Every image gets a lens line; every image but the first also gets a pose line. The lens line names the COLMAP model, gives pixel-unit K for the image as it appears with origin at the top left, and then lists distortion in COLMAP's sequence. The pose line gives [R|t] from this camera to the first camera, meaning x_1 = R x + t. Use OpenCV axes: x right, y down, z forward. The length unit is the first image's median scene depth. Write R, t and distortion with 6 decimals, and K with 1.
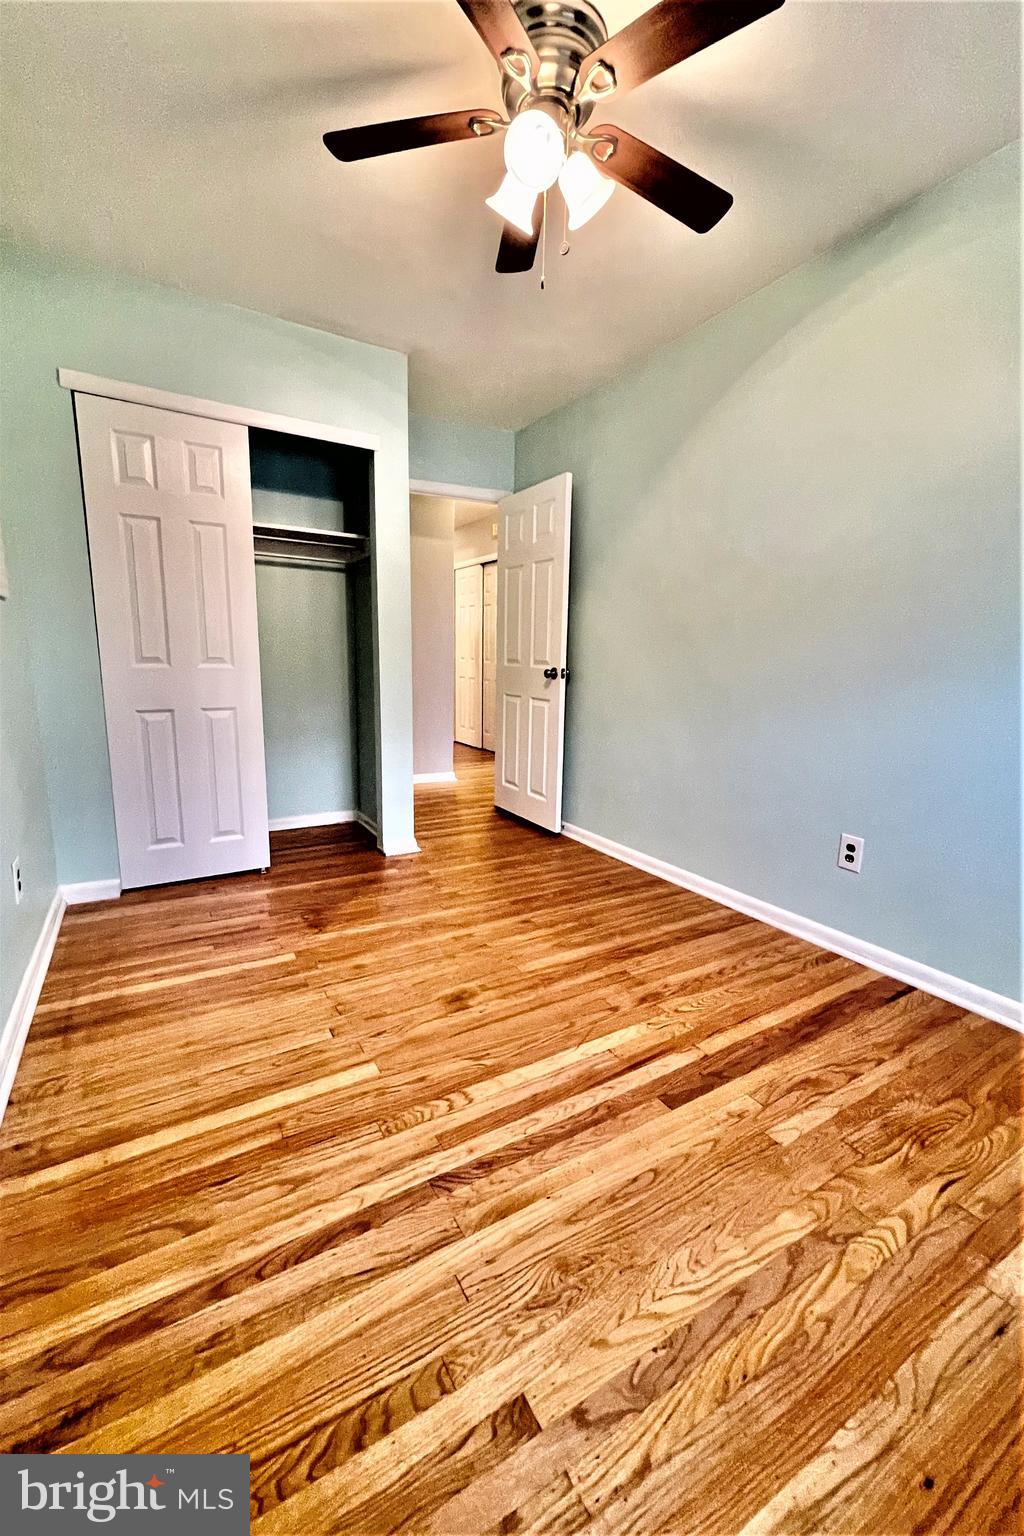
lens RADIAL K [[632.0, 0, 512.0], [0, 632.0, 768.0], [0, 0, 1]] dist [-0.005189, -0.000787]
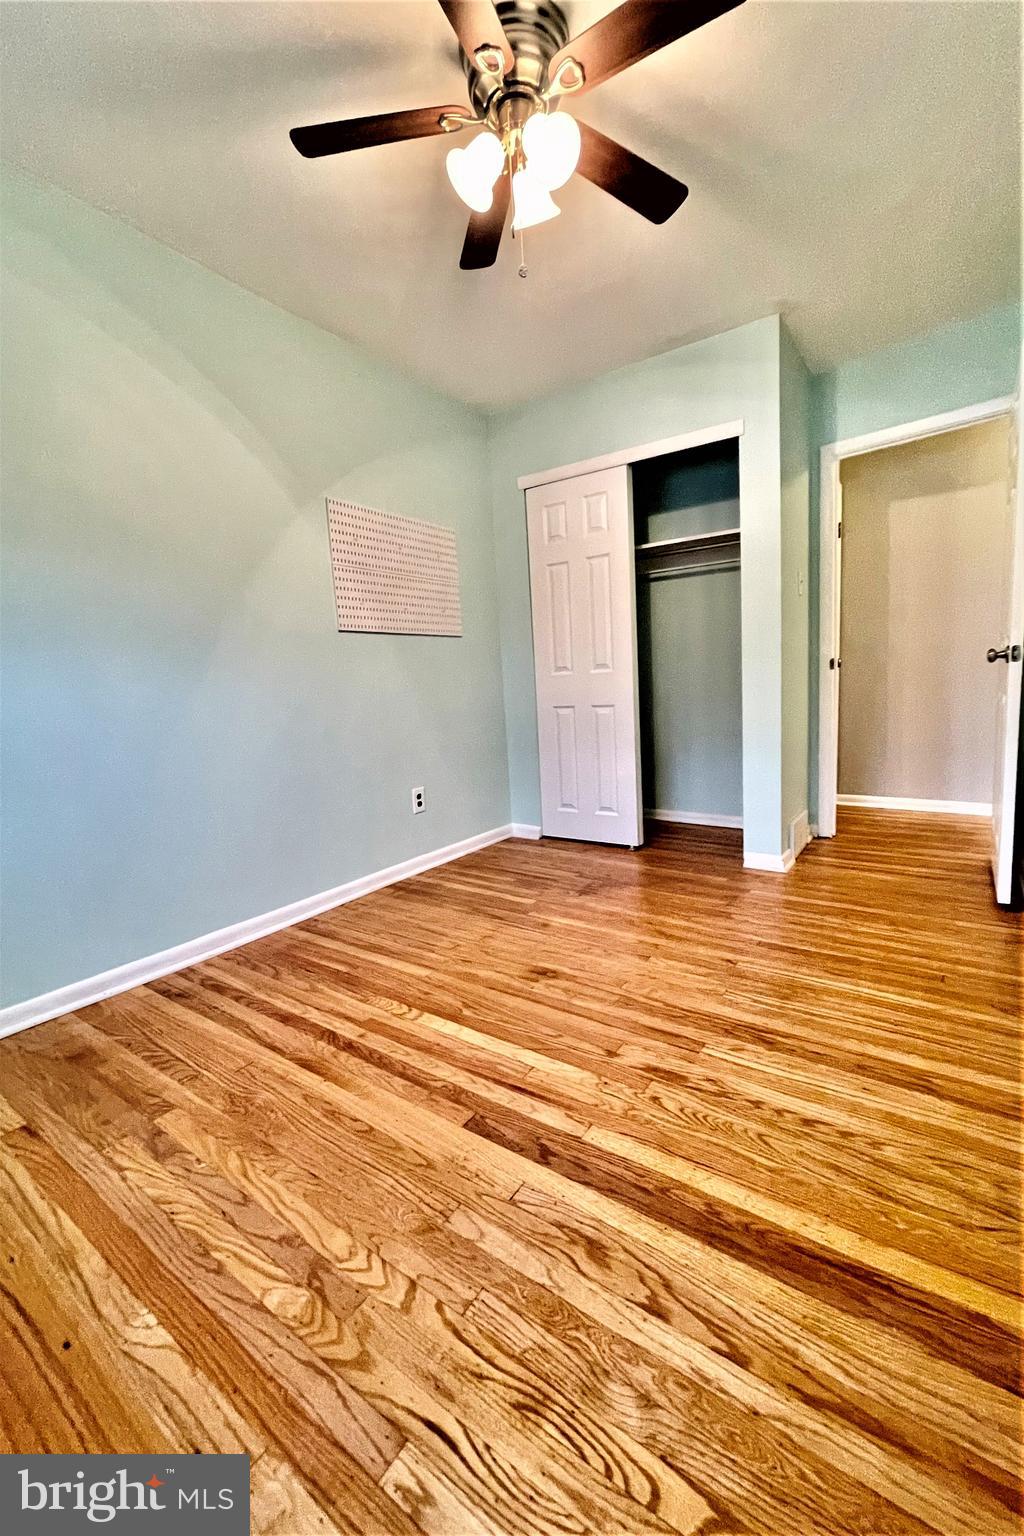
lens RADIAL K [[628.0, 0, 512.0], [0, 628.0, 768.0], [0, 0, 1]] dist [-0.002880, 0.000686]
pose [[0.390546, 0.088074, -0.916360, 0.934662], [-0.107610, 0.992956, 0.049573, -0.023601], [0.914272, 0.079249, 0.397273, 0.580077]]
